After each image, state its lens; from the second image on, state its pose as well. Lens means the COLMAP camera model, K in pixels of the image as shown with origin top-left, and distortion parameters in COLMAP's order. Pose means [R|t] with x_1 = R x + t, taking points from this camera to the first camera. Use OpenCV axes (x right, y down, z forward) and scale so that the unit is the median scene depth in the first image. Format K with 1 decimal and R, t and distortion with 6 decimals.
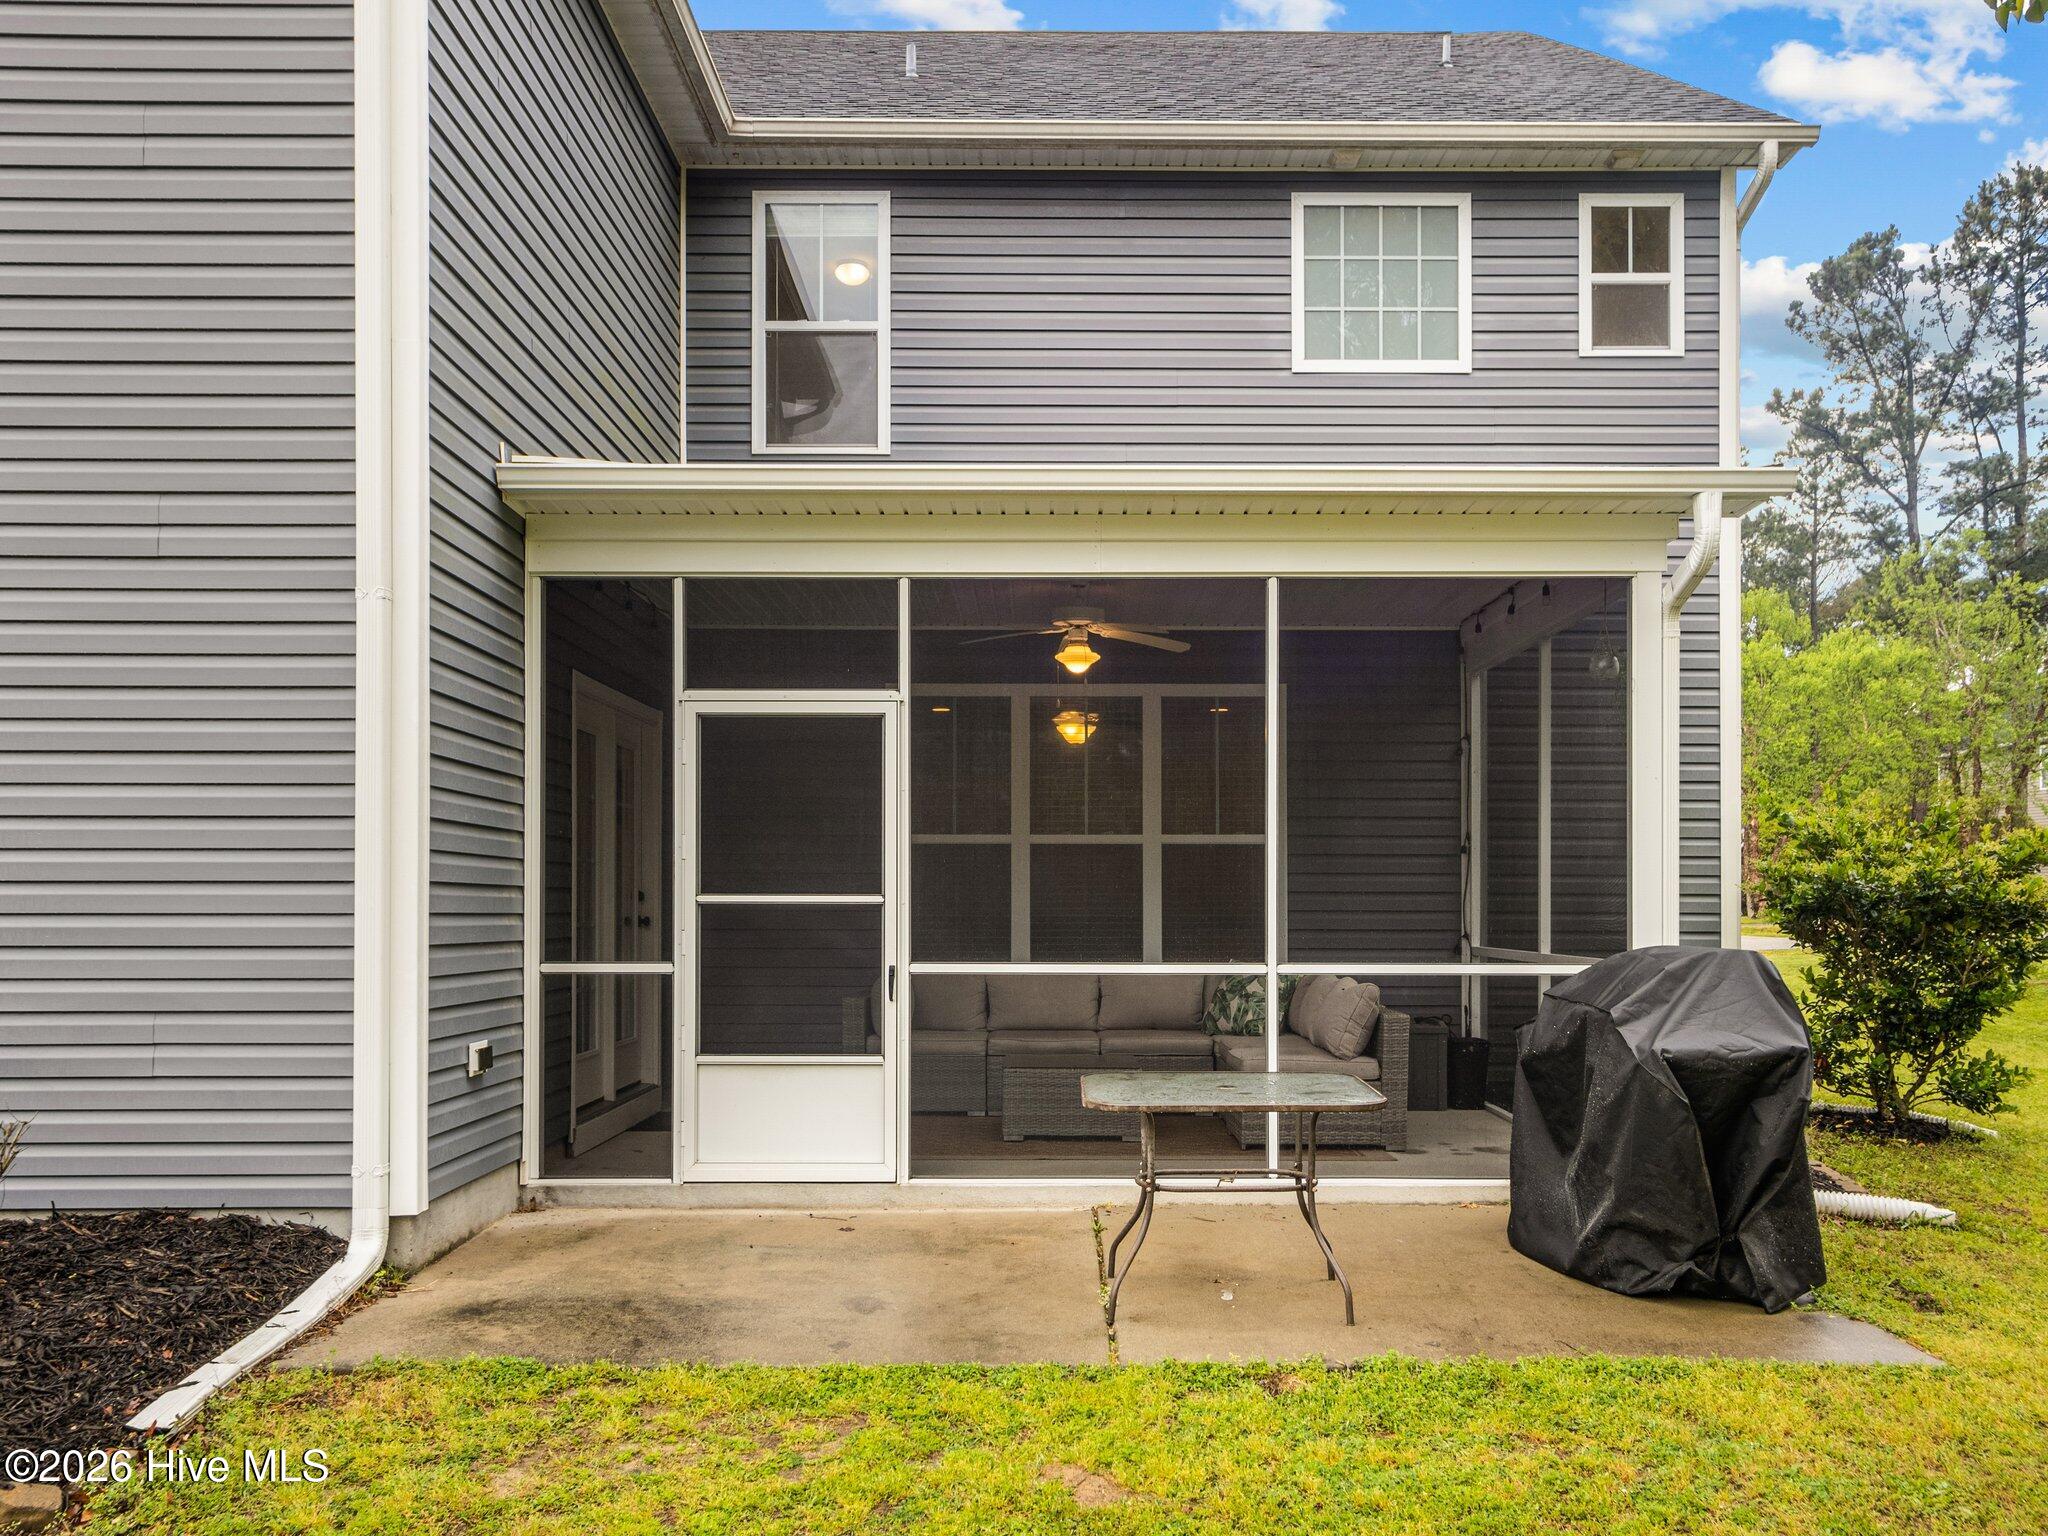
lens RADIAL K [[1656.8, 0, 1012.1], [0, 1656.8, 866.9], [0, 0, 1]] dist [-0.004369, 0.001092]
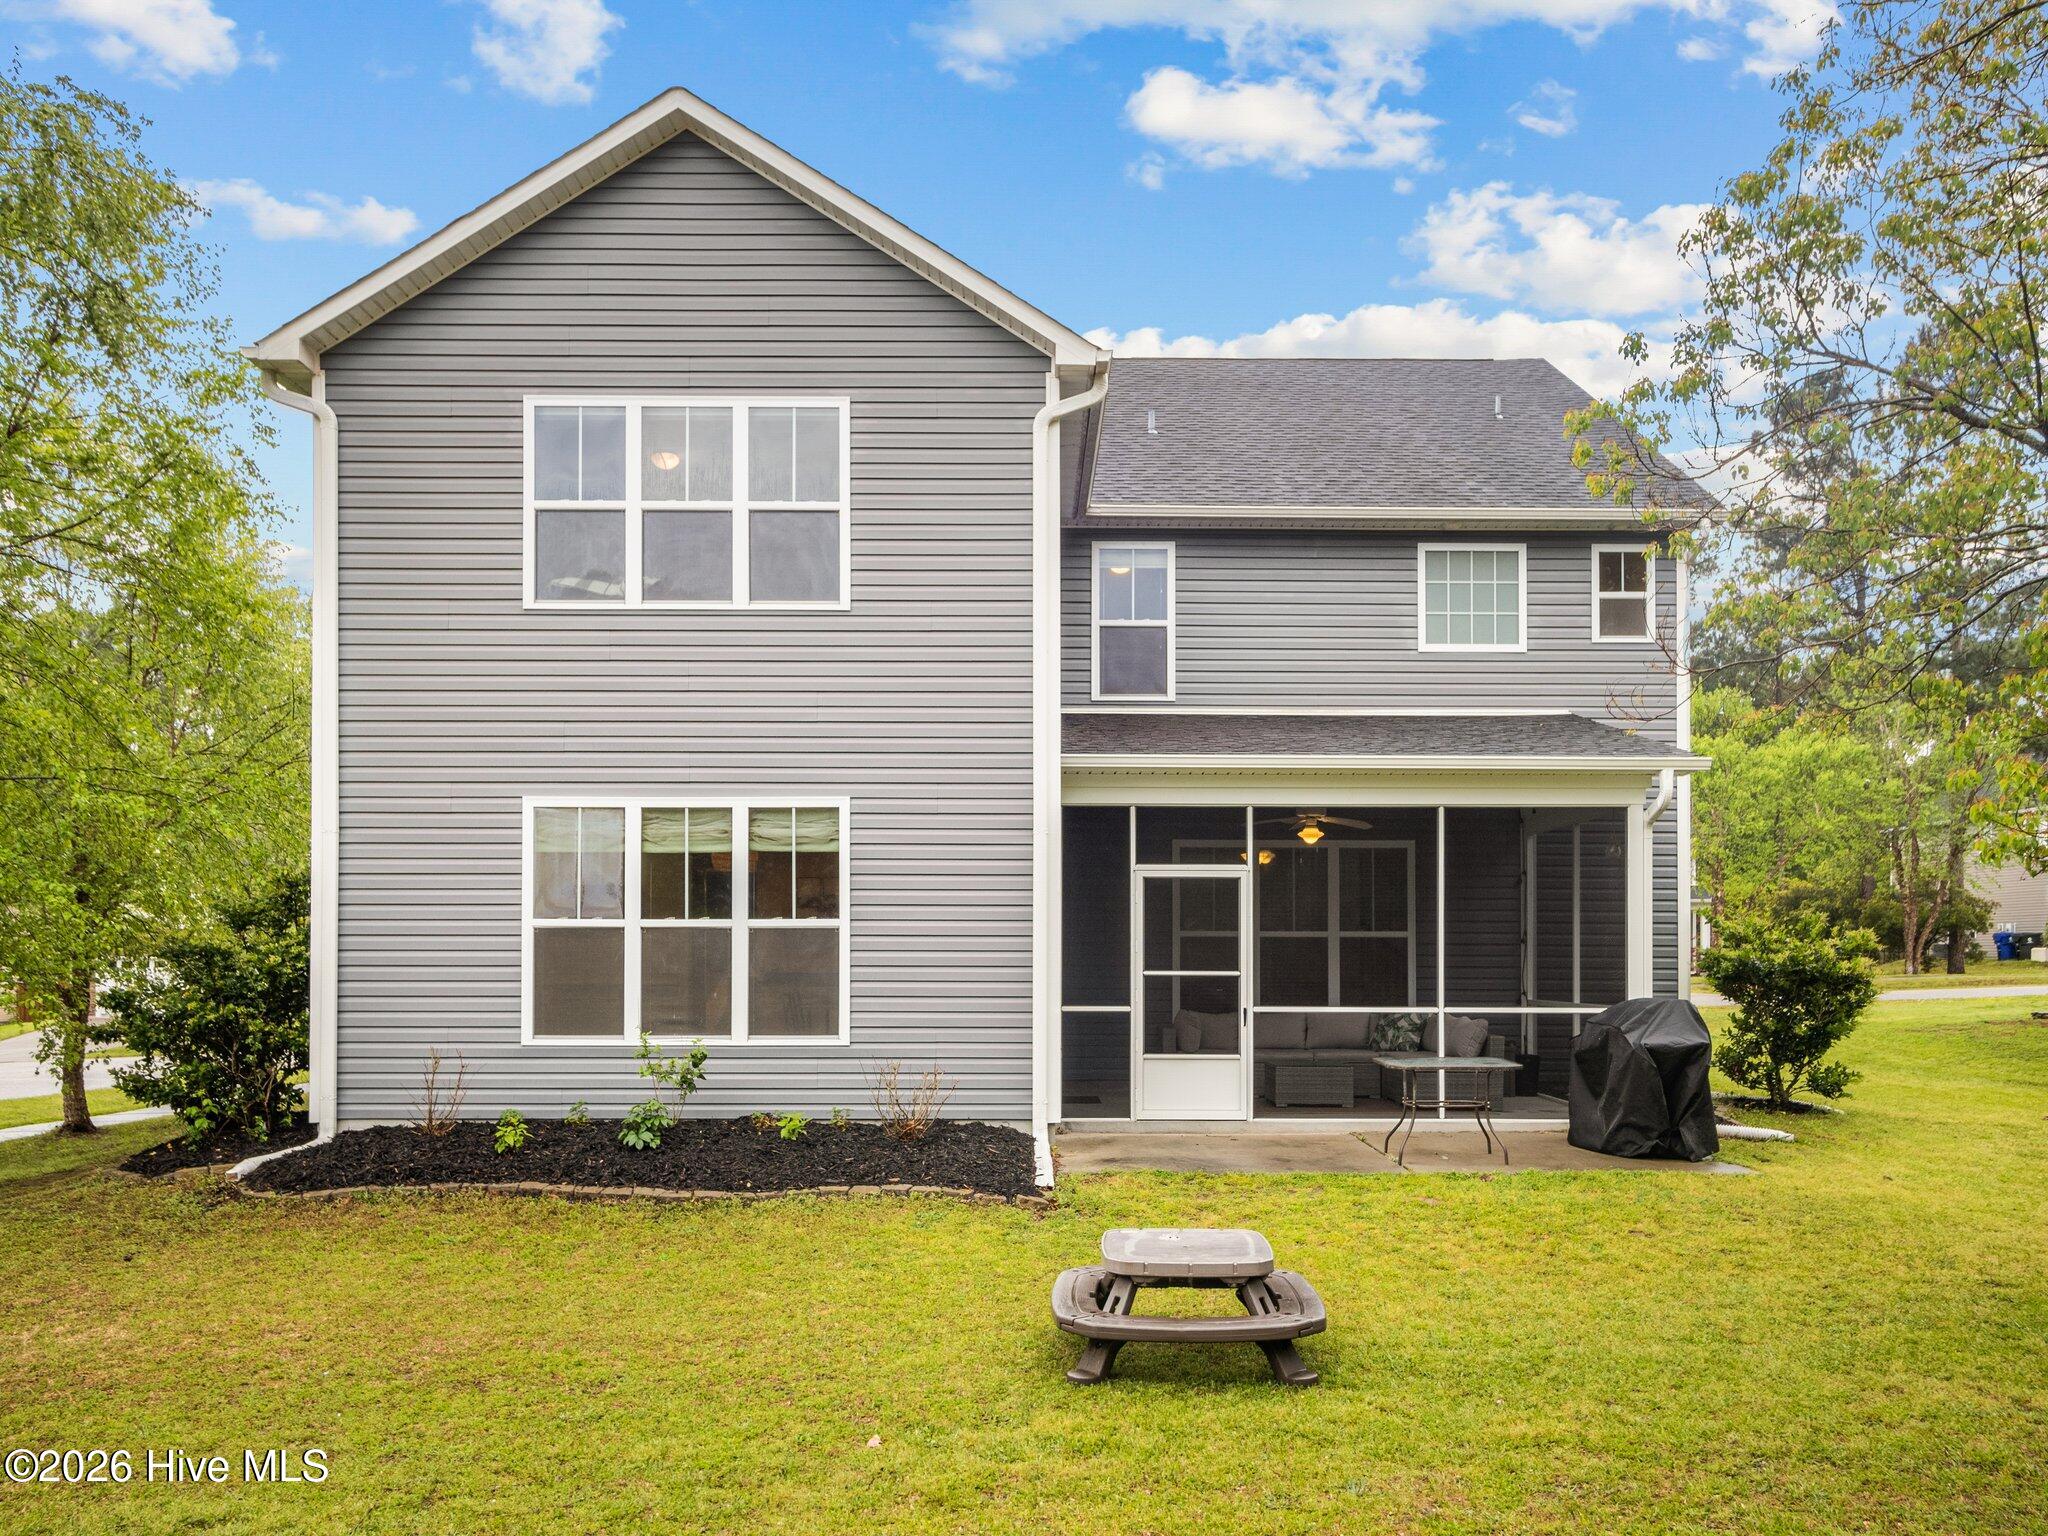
lens RADIAL K [[1615.0, 0, 998.9], [0, 1615.0, 911.6], [0, 0, 1]] dist [-0.007933, -0.005115]
pose [[0.999993, 0.001679, -0.003448, -0.261707], [-0.001709, 0.999961, -0.008687, -0.026468], [0.003433, 0.008692, 0.999956, -0.655479]]
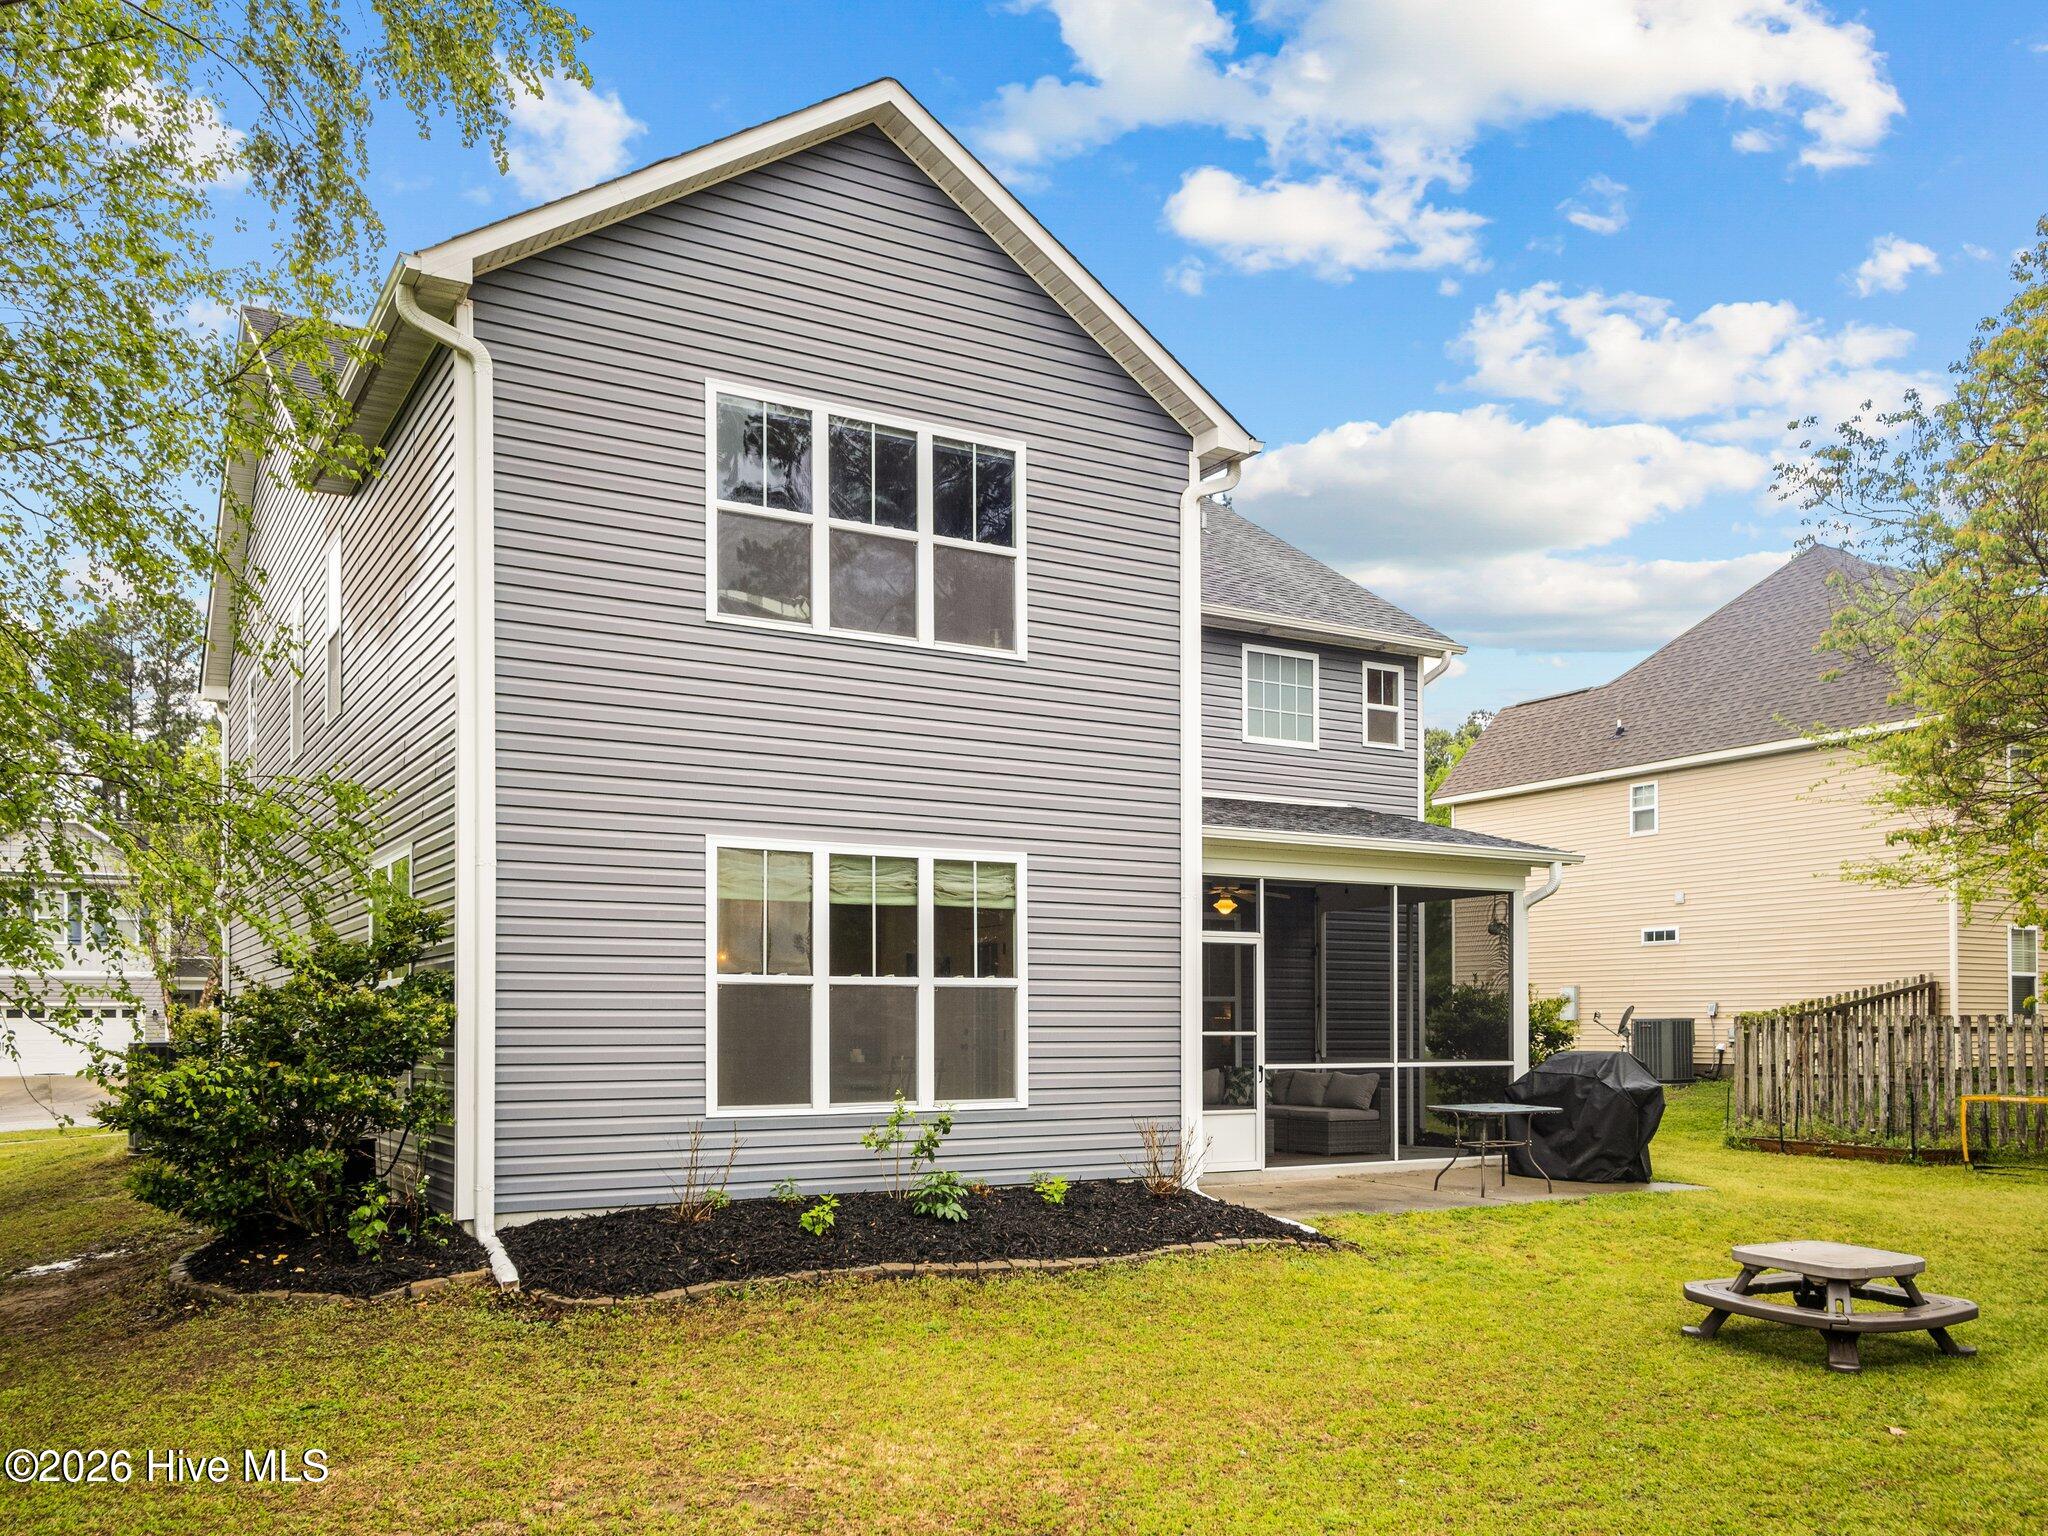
lens RADIAL K [[1683.2, 0, 1025.8], [0, 1683.2, 937.8], [0, 0, 1]] dist [-0.004454, -0.000462]
pose [[0.862434, 0.026279, 0.505486, -1.035942], [-0.009409, 0.999311, -0.035898, -0.016039], [-0.506082, 0.026203, 0.862087, -0.501119]]
